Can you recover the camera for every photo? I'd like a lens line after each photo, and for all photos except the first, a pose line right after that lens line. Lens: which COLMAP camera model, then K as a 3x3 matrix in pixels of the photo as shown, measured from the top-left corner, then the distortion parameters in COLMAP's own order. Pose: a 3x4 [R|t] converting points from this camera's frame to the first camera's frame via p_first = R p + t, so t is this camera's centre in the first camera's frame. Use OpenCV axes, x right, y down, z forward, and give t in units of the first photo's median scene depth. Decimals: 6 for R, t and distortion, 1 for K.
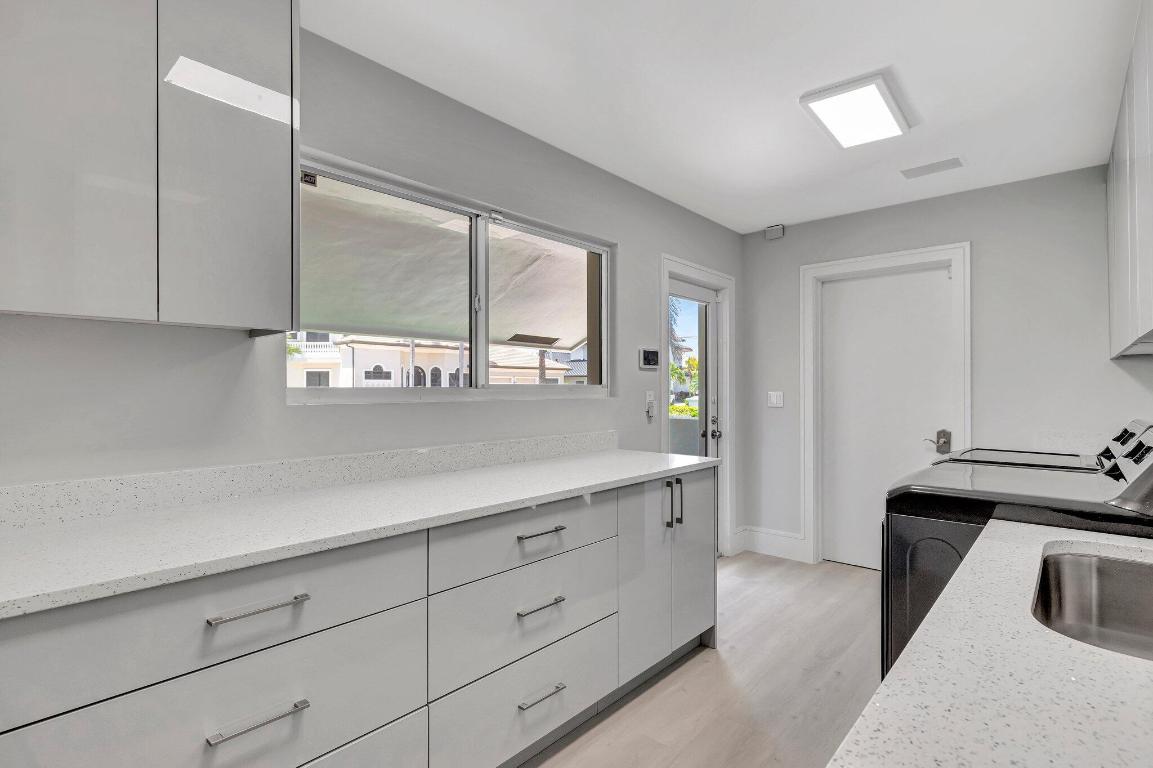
lens RADIAL K [[568.2, 0, 576.4], [0, 568.2, 383.8], [0, 0, 1]] dist [0.000035, 0.000549]
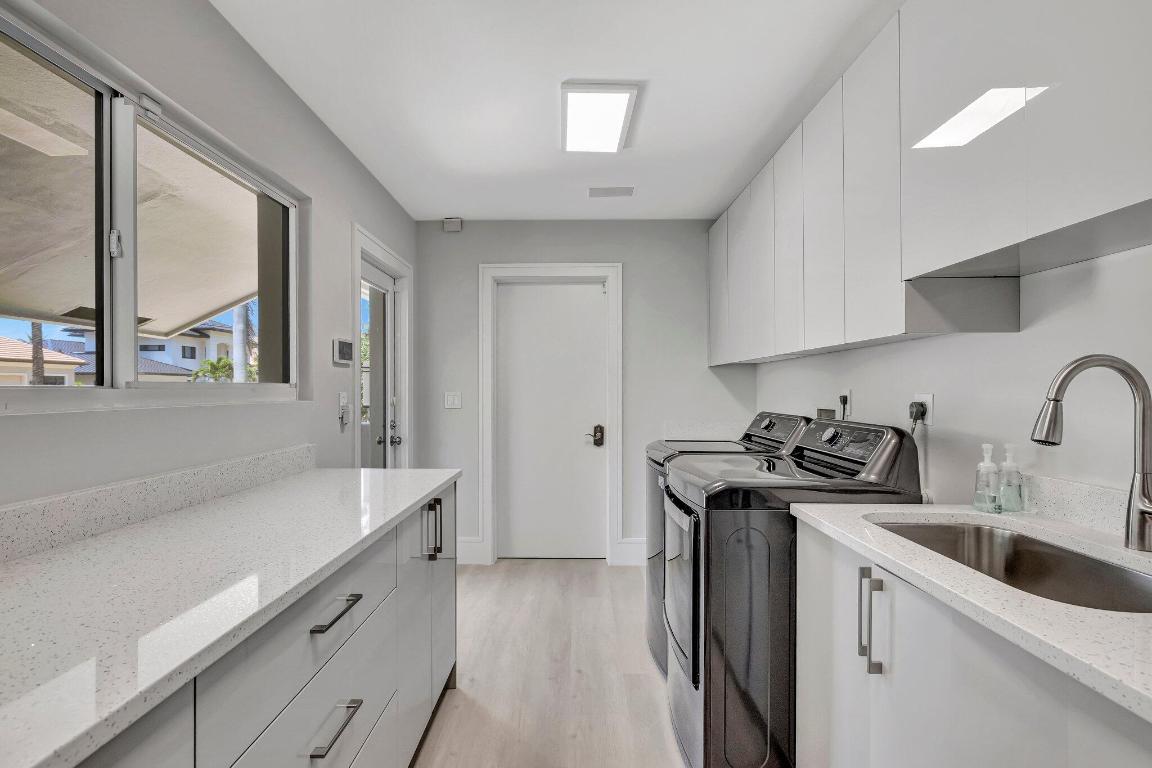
lens RADIAL K [[567.7, 0, 573.8], [0, 567.7, 389.7], [0, 0, 1]] dist [0.000035, 0.000549]
pose [[0.760843, -0.001446, 0.648934, -0.141358], [-0.004547, 0.999961, 0.007559, 0.002087], [-0.648920, -0.008702, 0.760807, 0.176266]]
